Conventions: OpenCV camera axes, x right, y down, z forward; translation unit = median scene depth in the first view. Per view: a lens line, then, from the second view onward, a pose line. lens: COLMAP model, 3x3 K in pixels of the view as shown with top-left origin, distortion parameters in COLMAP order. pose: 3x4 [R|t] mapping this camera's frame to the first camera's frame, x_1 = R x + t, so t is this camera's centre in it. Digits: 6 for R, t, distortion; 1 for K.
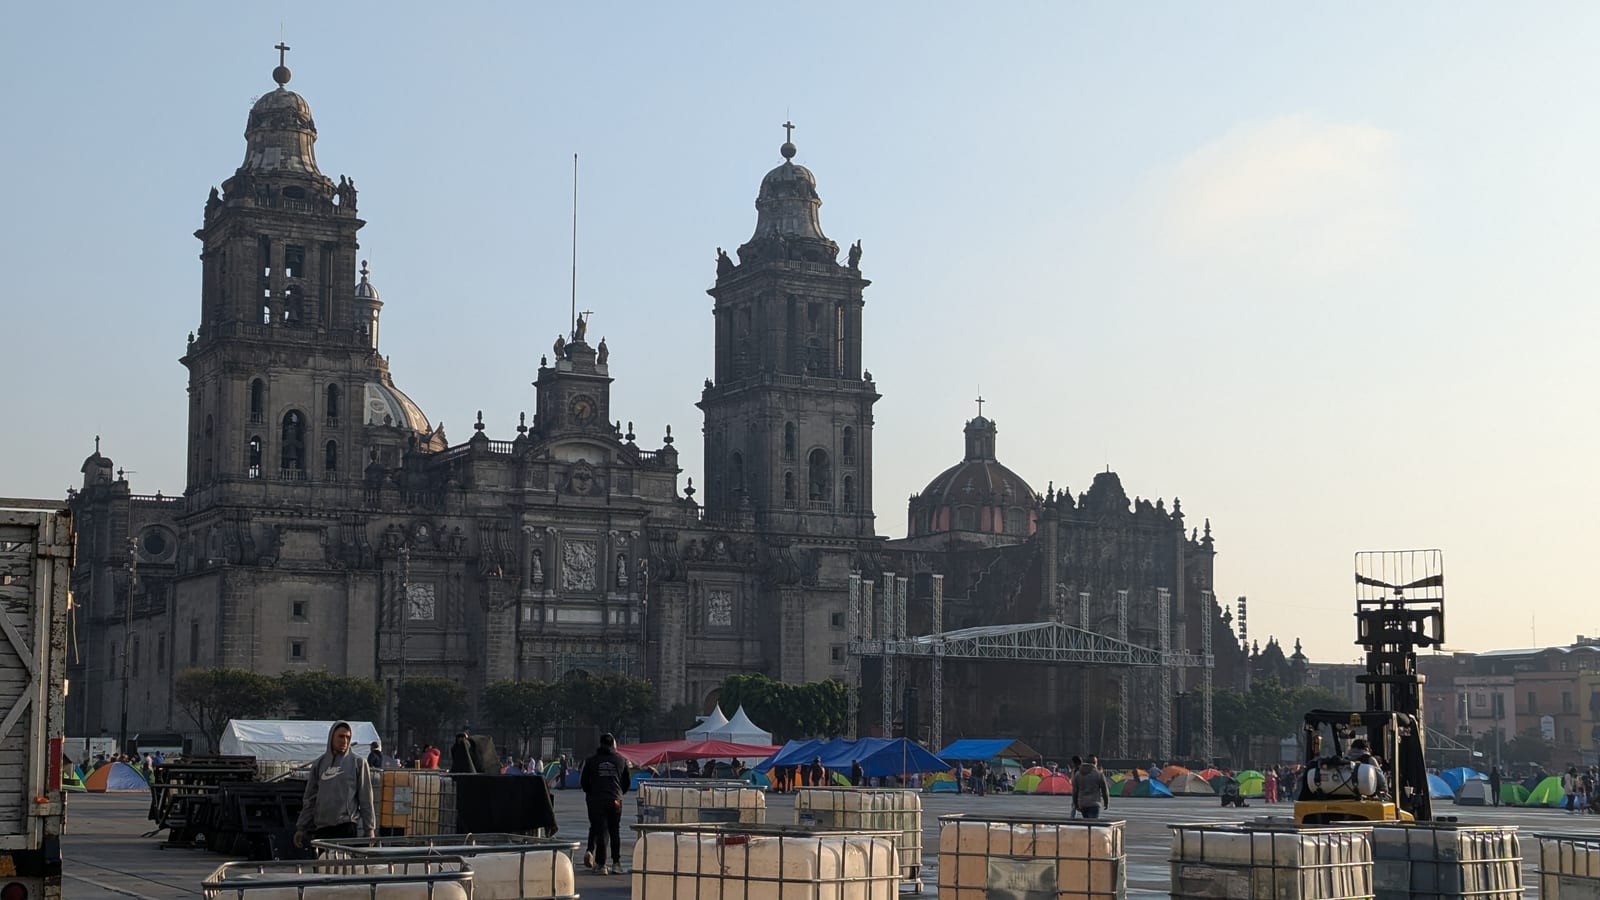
lens RADIAL K [[3232.6, 0, 800.0], [0, 3232.6, 450.0], [0, 0, 1]] dist [0.020479, -0.019969]
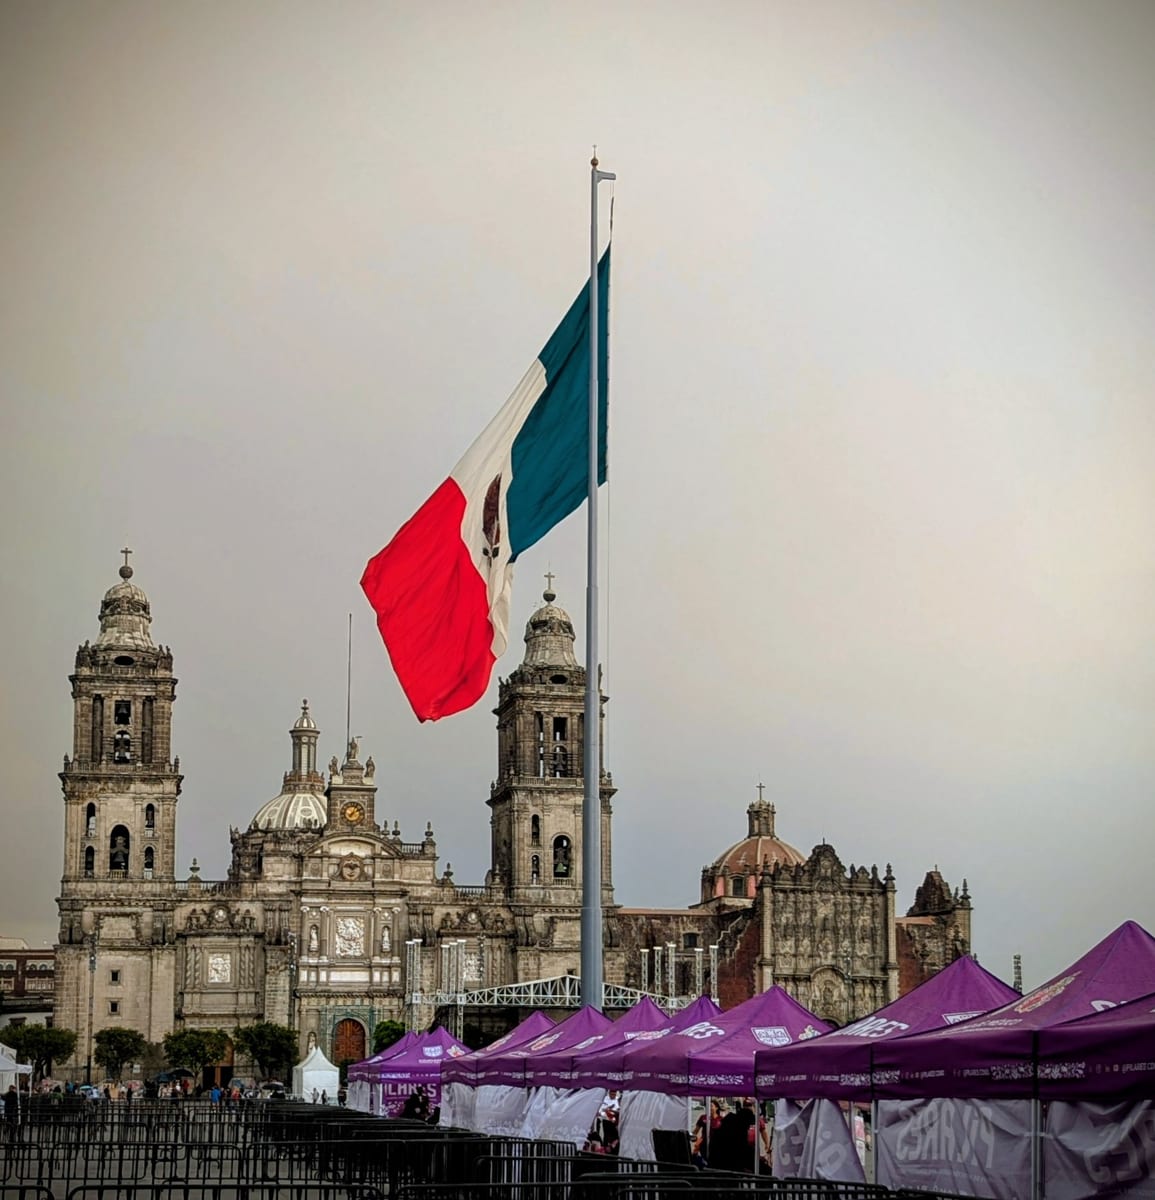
lens RADIAL K [[3024.6, 0, 577.5], [0, 3024.6, 600.0], [0, 0, 1]] dist [0.125465, -0.758110]
pose [[0.915195, -0.069650, -0.396947, 0.498971], [0.041775, 0.996042, -0.078455, 0.001106], [0.400840, 0.055219, 0.914482, -0.065414]]
